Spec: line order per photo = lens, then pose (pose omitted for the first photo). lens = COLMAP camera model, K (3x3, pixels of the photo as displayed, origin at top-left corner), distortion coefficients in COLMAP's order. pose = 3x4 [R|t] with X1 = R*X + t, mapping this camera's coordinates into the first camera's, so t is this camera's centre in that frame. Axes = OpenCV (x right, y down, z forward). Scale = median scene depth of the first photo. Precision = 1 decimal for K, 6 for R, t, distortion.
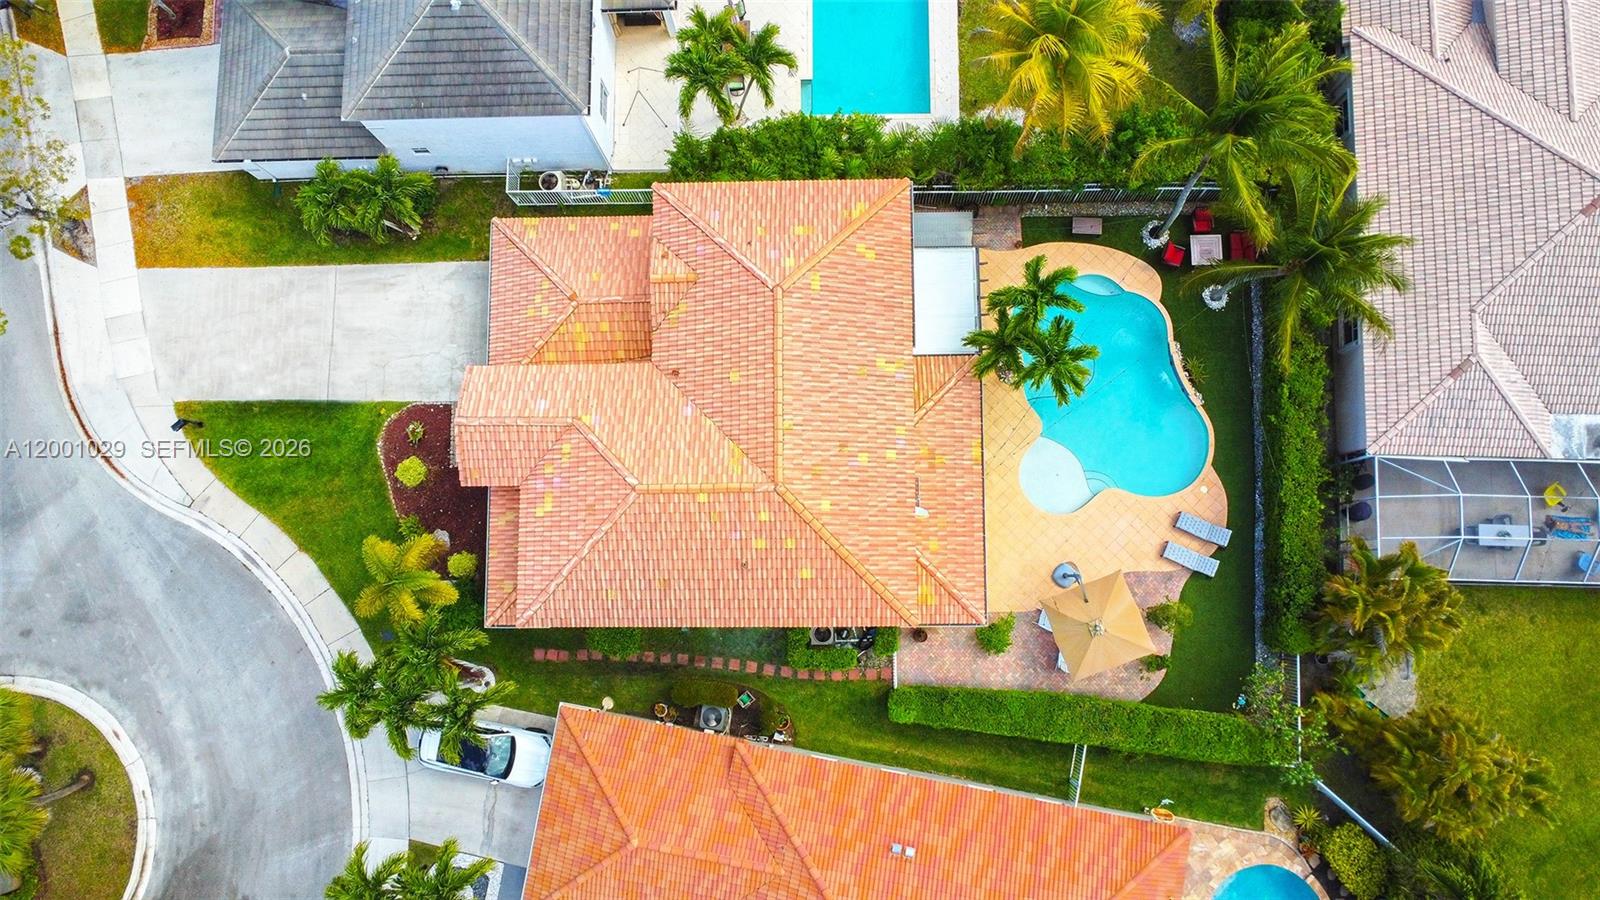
lens RADIAL K [[1131.0, 0, 799.1], [0, 1131.0, 450.5], [0, 0, 1]] dist [-0.030423, 0.000576]
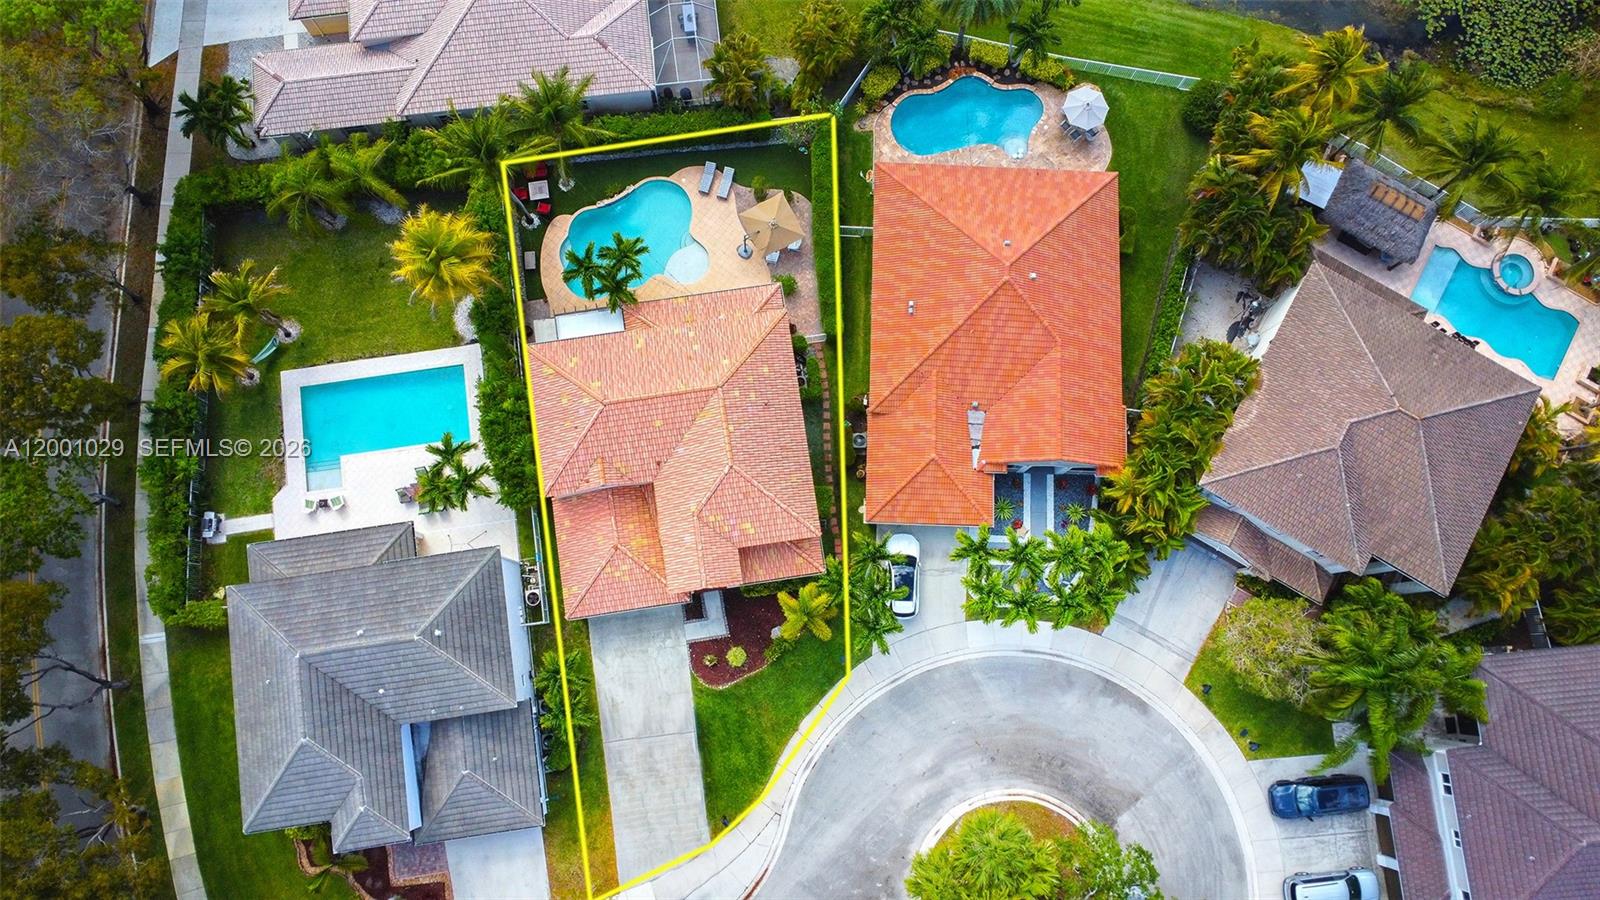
lens RADIAL K [[1128.3, 0, 795.0], [0, 1128.3, 451.5], [0, 0, 1]] dist [-0.010217, -0.001876]
pose [[-0.145943, -0.966548, 0.210917, -0.422236], [0.980258, -0.112539, 0.162568, -0.124592], [-0.133394, 0.230479, 0.963891, -0.568833]]
